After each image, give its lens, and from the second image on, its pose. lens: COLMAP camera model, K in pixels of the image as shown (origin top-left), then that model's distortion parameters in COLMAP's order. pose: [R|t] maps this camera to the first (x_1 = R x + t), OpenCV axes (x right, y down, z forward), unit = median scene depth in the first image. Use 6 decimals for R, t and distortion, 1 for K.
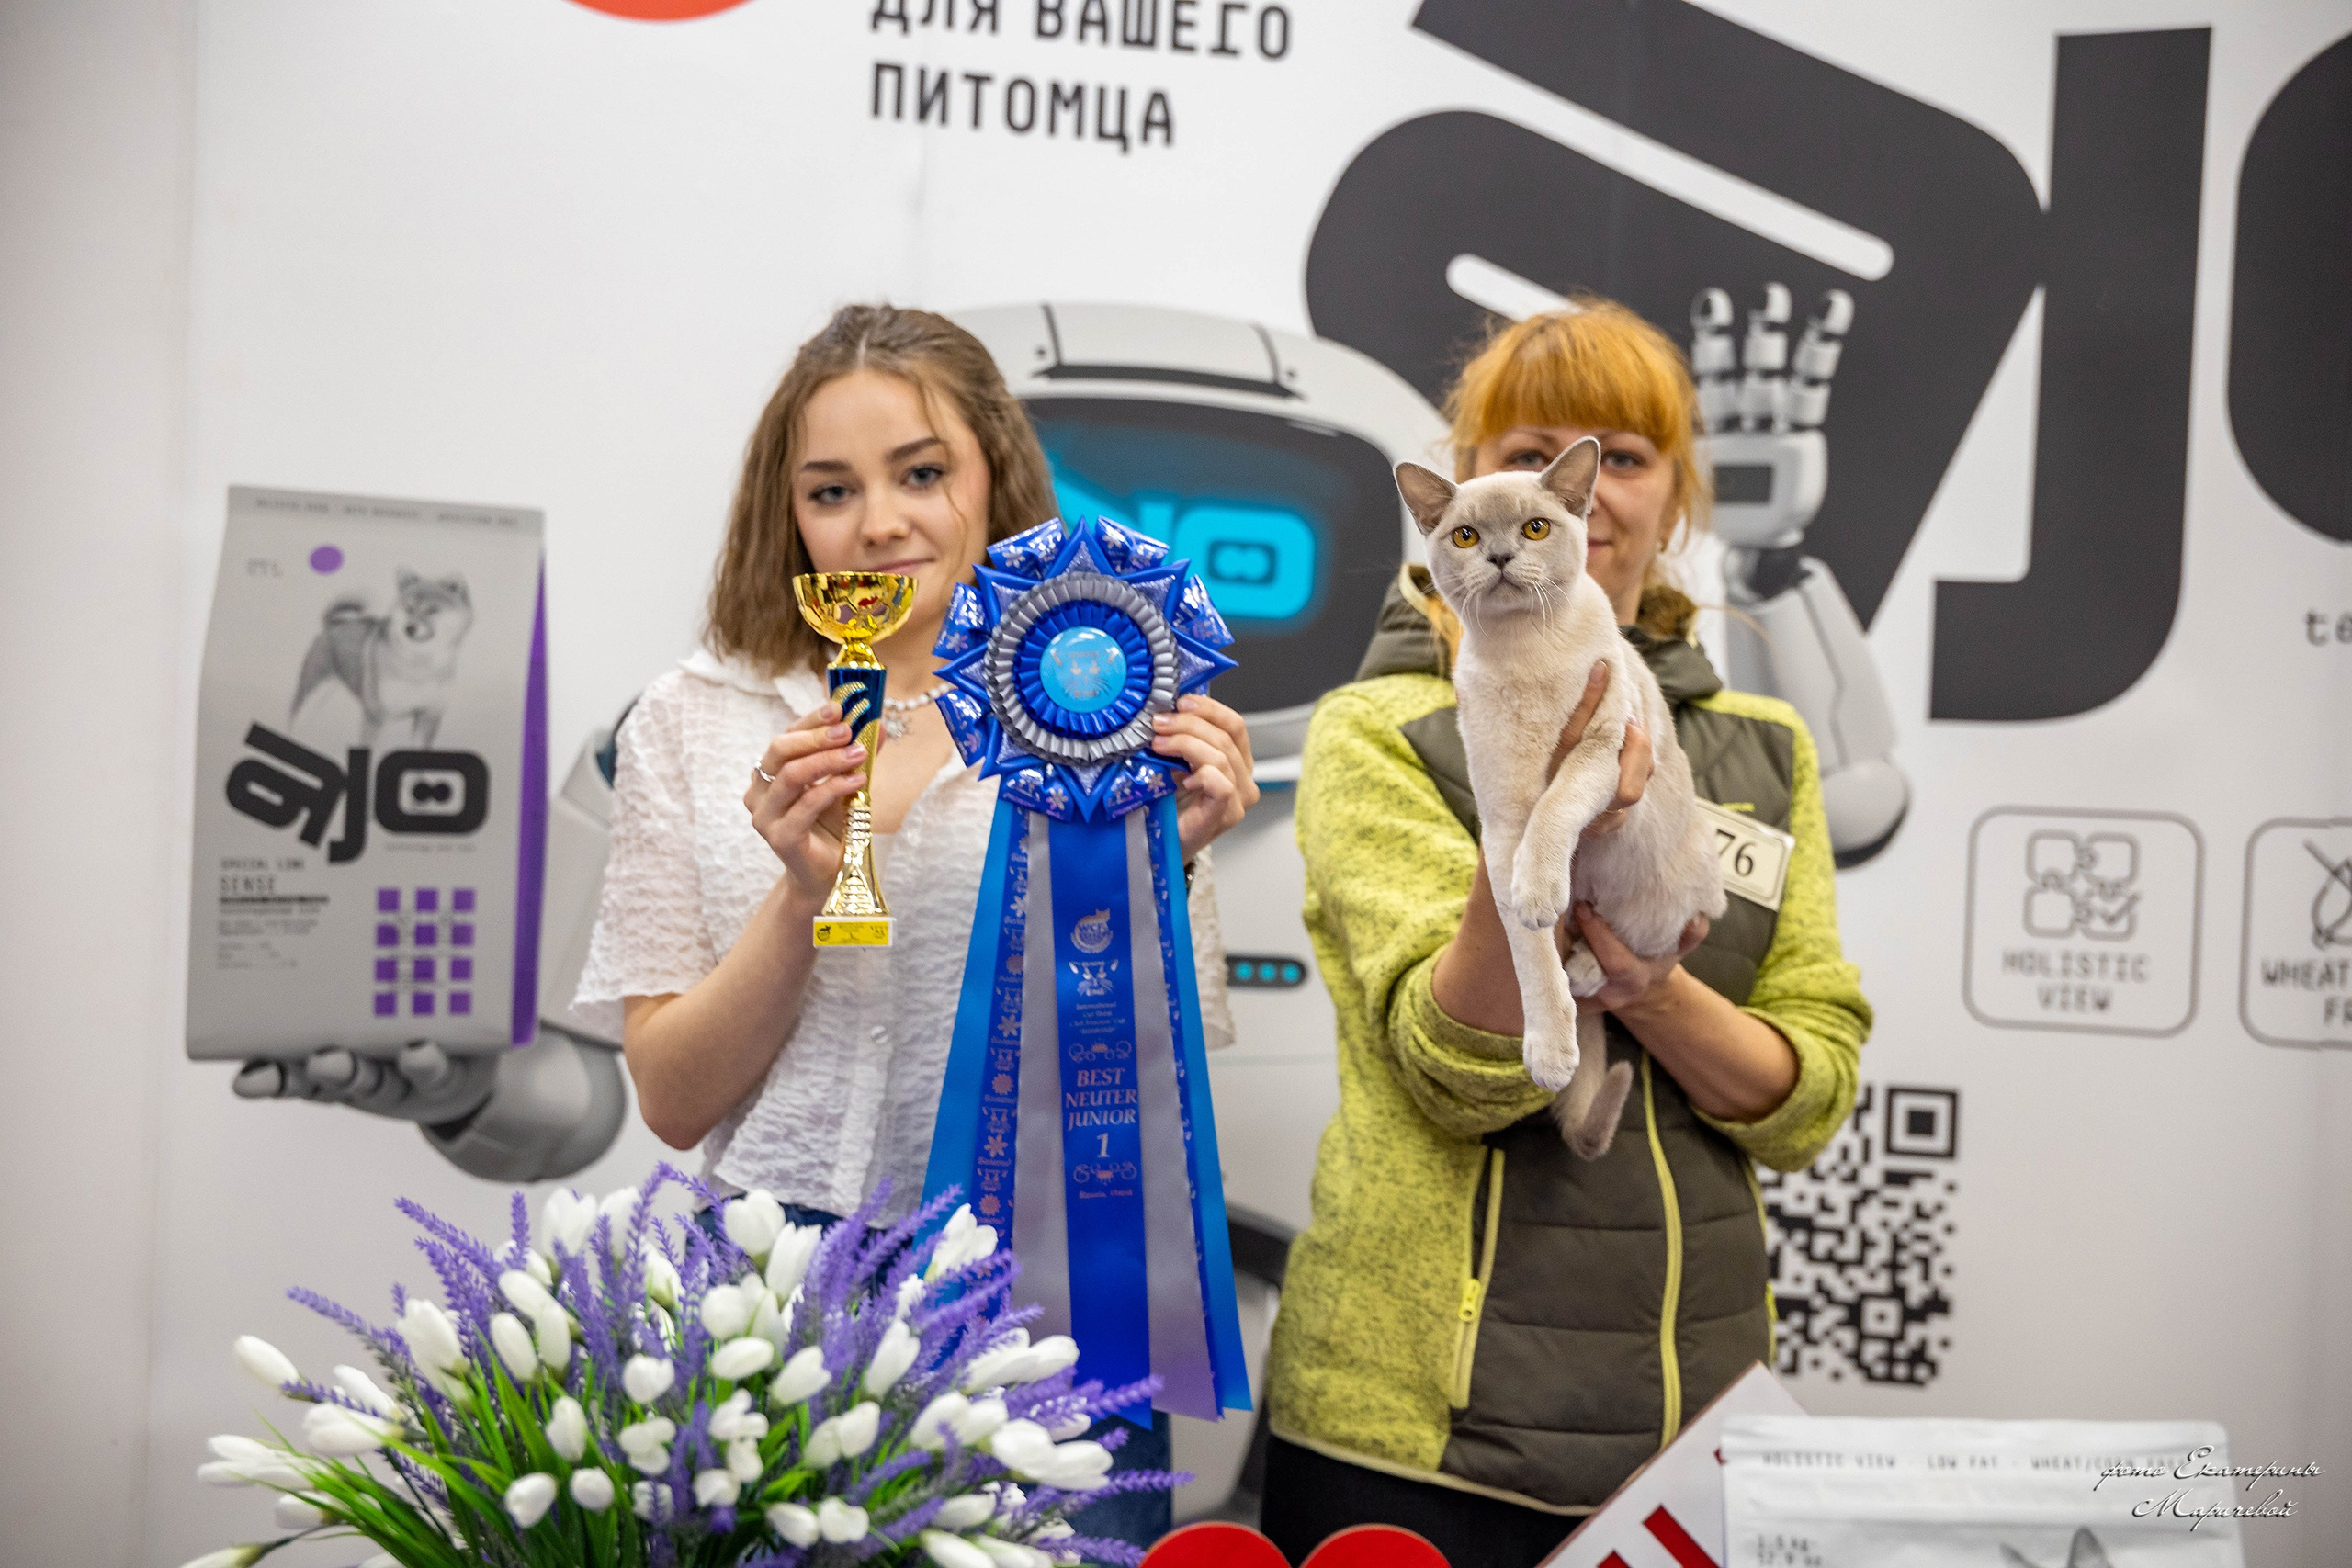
lens RADIAL K [[3258.5, 0, 1182.6], [0, 3258.5, 786.6], [0, 0, 1]] dist [0.097121, 0.130354]
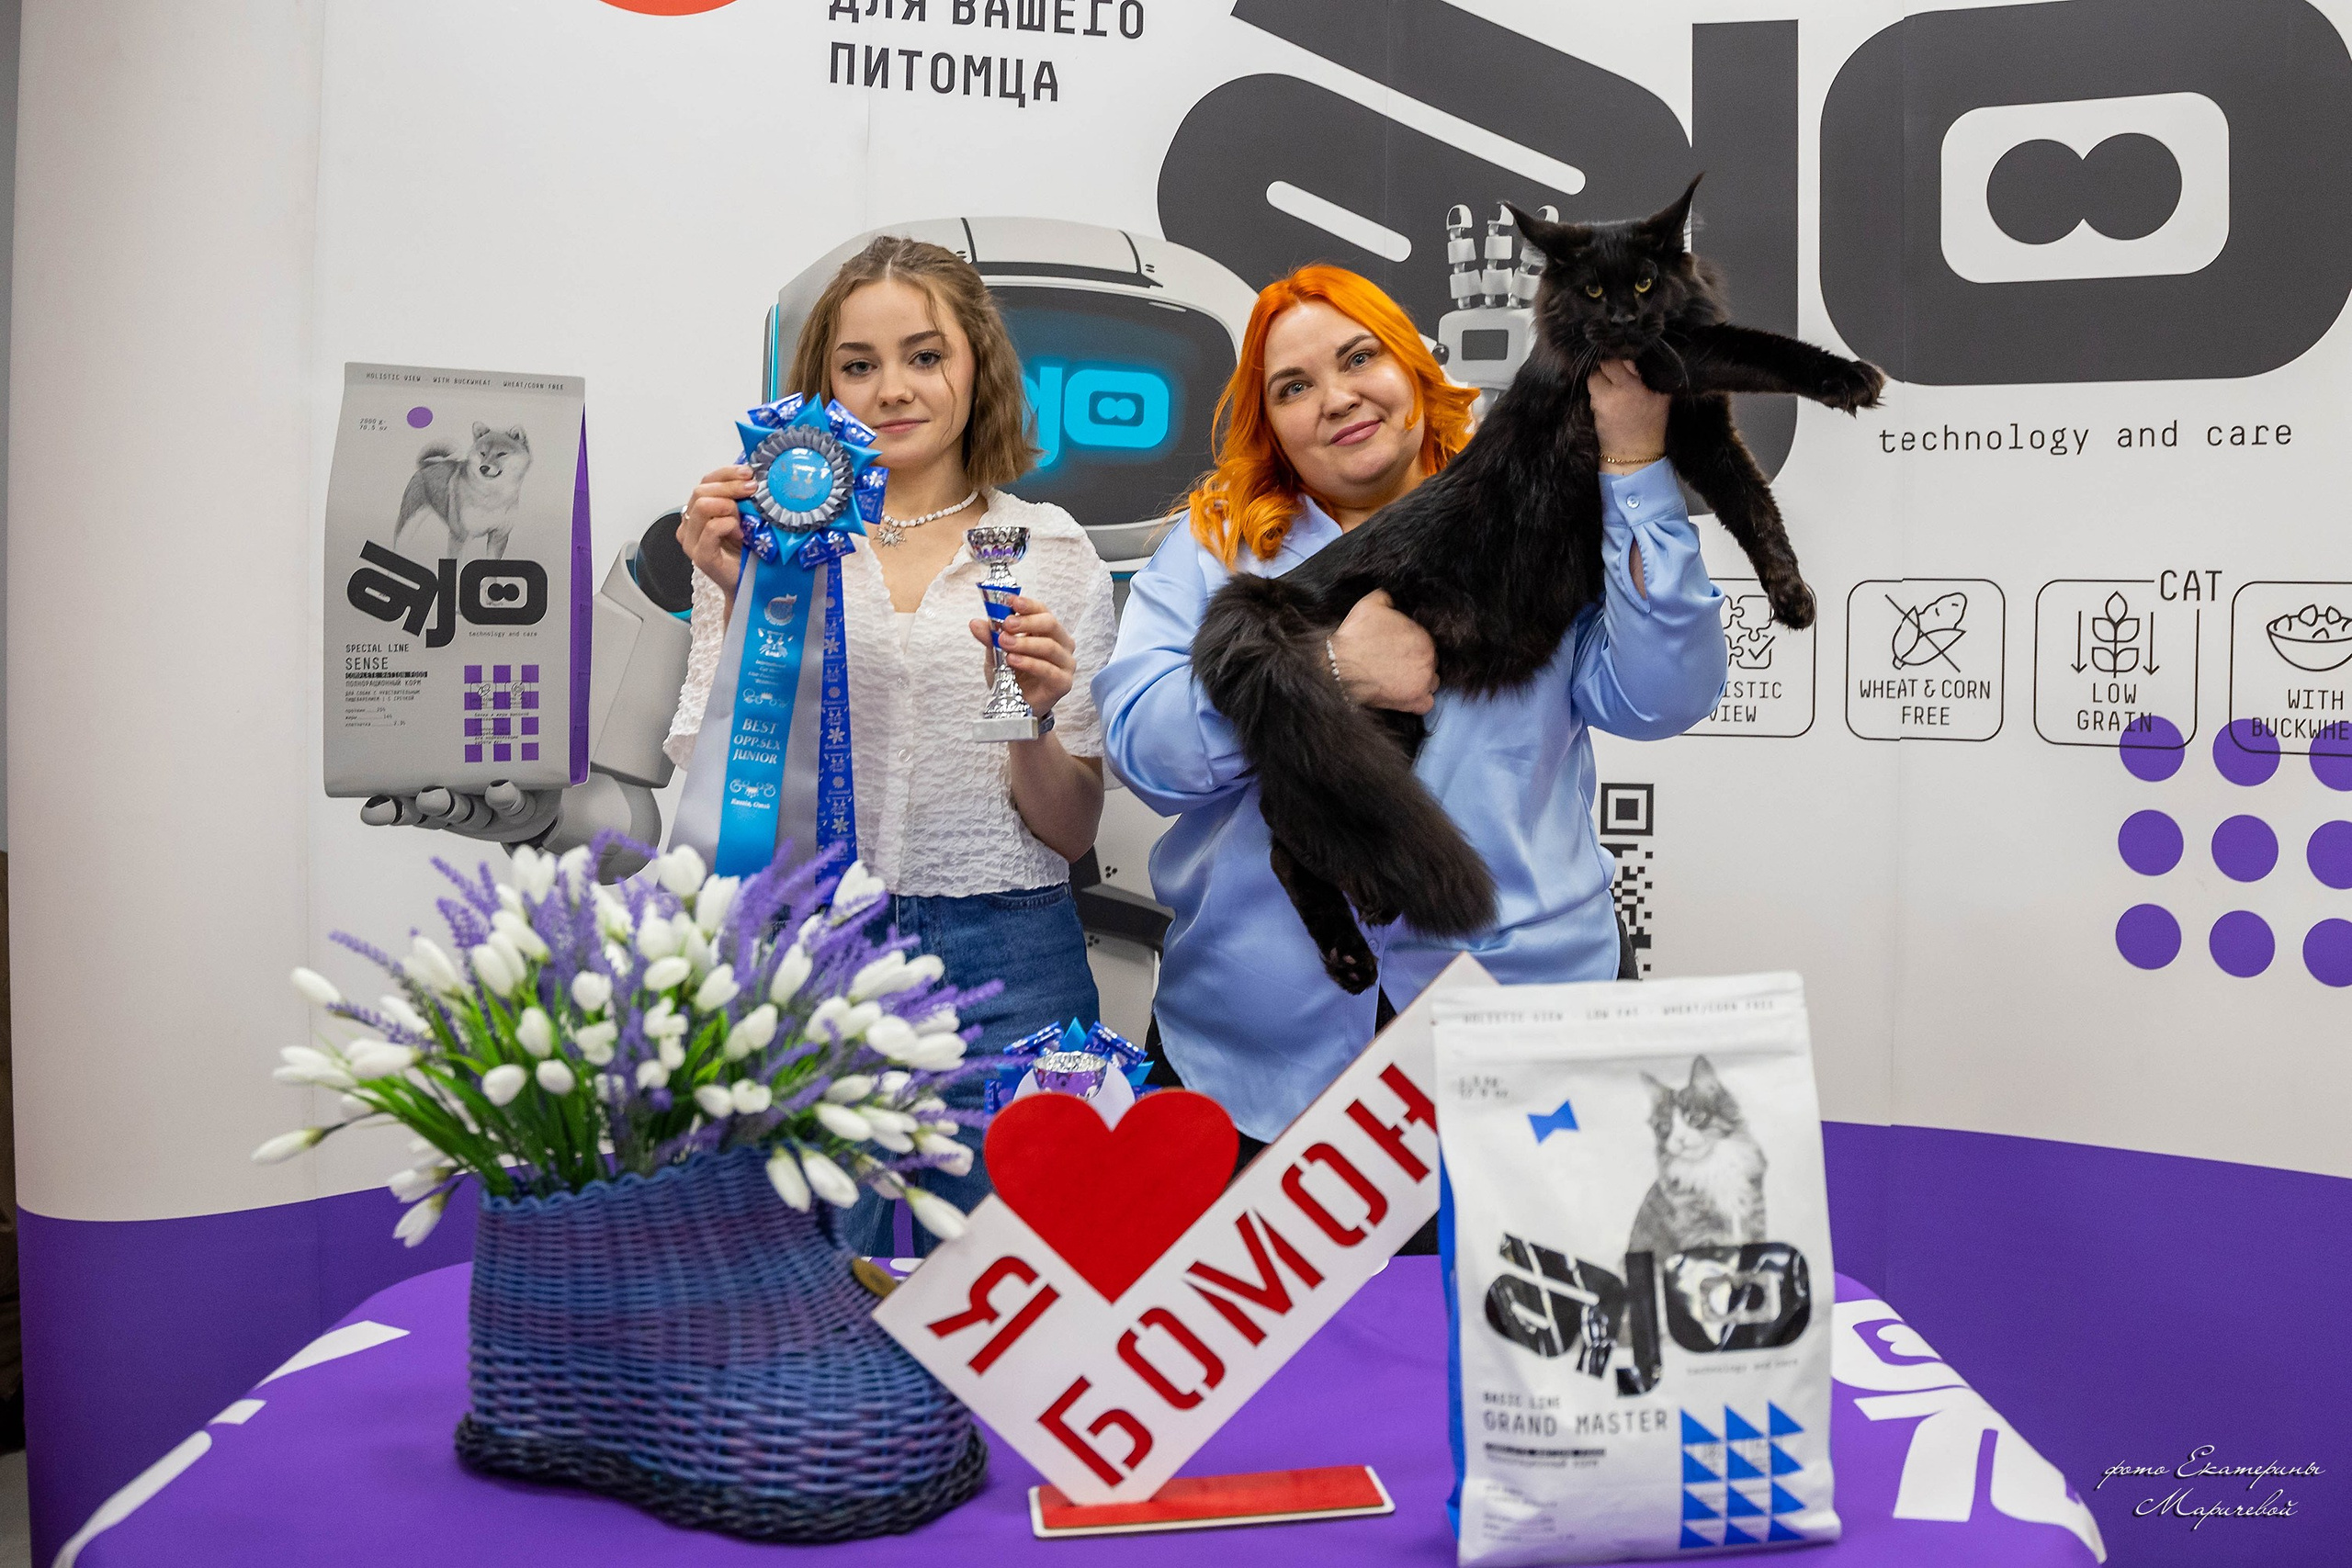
lens RADIAL K [[2360.4, 0, 1379.5], [0, 2360.4, 603.0], [0, 0, 1]] dist [-0.154980, 0.037712]
pose [[0.994171, -0.027630, 0.104213, 0.024925], [0.028398, 0.999579, -0.005894, 0.021460], [-0.104006, 0.008820, 0.994538, 0.036544]]
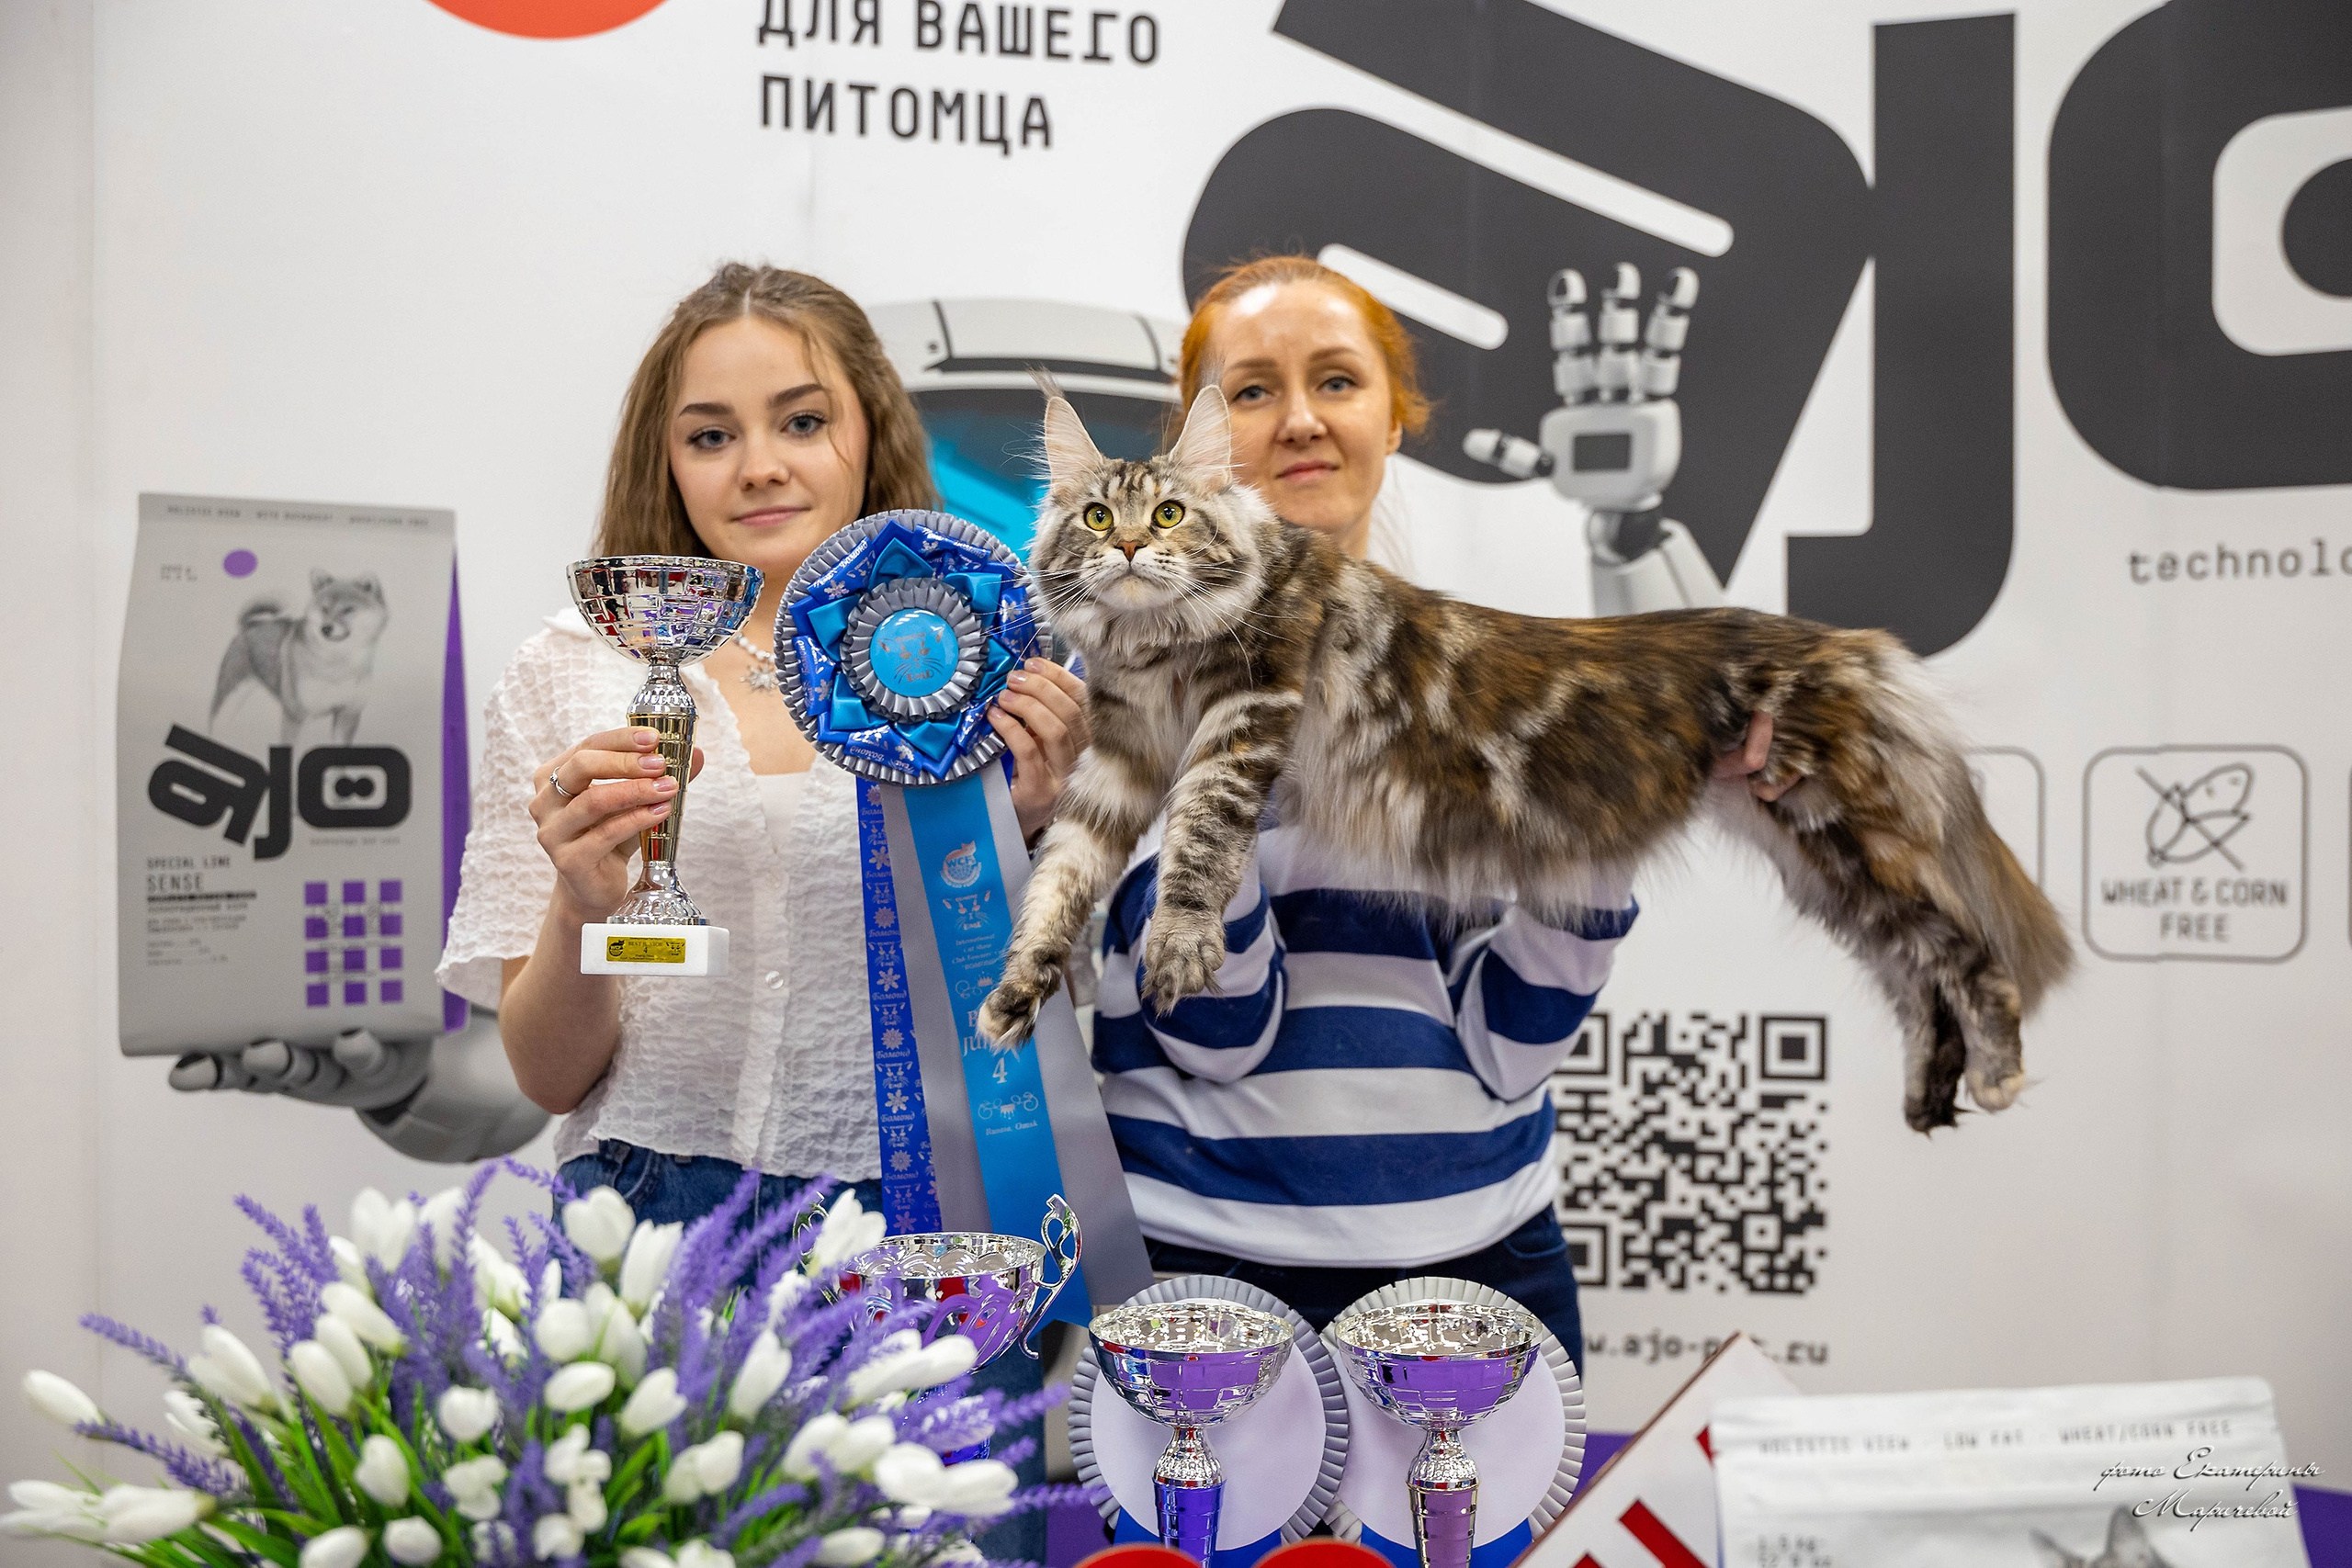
lens RADIAL K [[2728.4, 0, 1169.8], [0, 2728.4, 792.0], [0, 0, 1]] dist [-0.030174, 0.045053]
pose [[0.998883, -0.038616, 0.027213, 0.003454], [0.038571, 0.999253, 0.002207, 0.011083], [-0.027278, -0.001155, 0.999627, 0.137668]]
